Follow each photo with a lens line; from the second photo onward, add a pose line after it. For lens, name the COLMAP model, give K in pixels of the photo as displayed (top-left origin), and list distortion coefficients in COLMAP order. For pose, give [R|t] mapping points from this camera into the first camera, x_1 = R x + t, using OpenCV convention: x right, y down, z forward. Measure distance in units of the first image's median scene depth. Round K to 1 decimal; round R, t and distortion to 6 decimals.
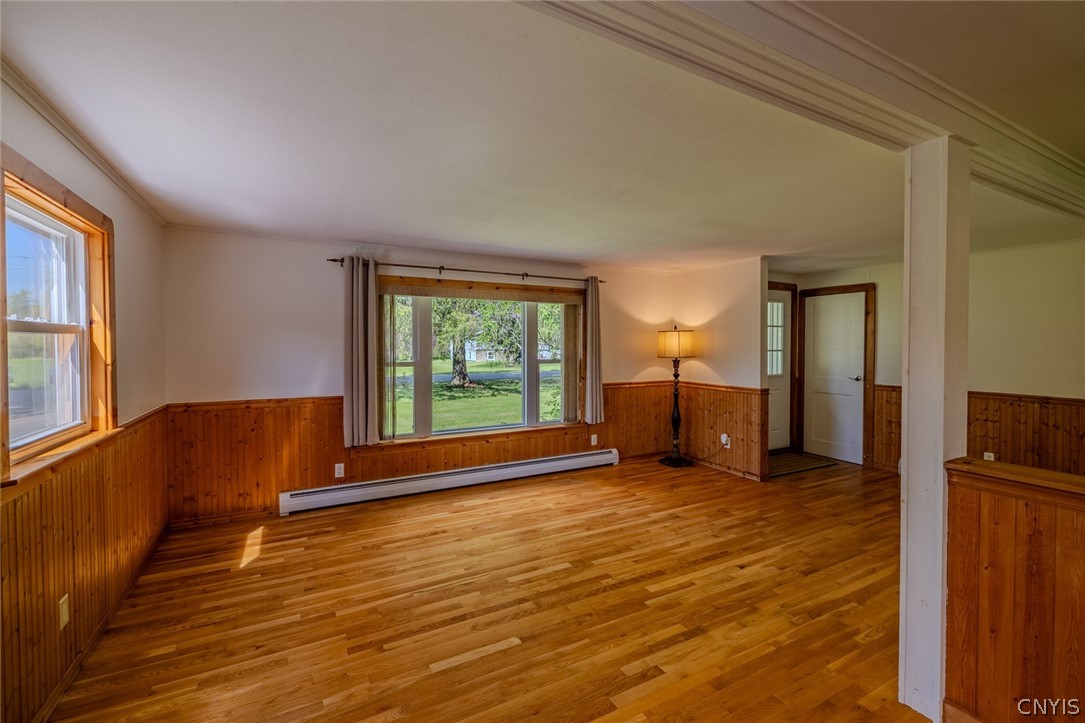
lens RADIAL K [[457.2, 0, 537.8], [0, 457.2, 352.8], [0, 0, 1]] dist [0.002249, 0.000456]
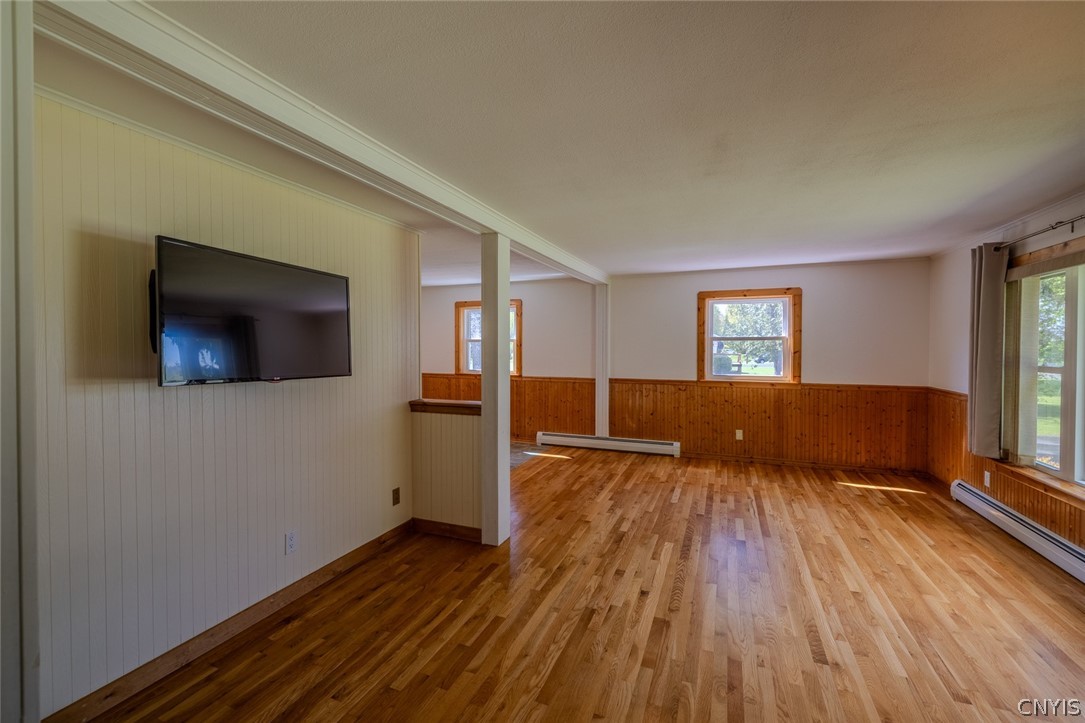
lens RADIAL K [[457.2, 0, 537.8], [0, 457.2, 352.8], [0, 0, 1]] dist [0.002249, 0.000456]
pose [[-0.771322, 0.010765, -0.636354, 1.178973], [-0.010055, 0.999526, 0.029096, -0.021120], [0.636365, 0.028841, -0.770849, 1.561587]]
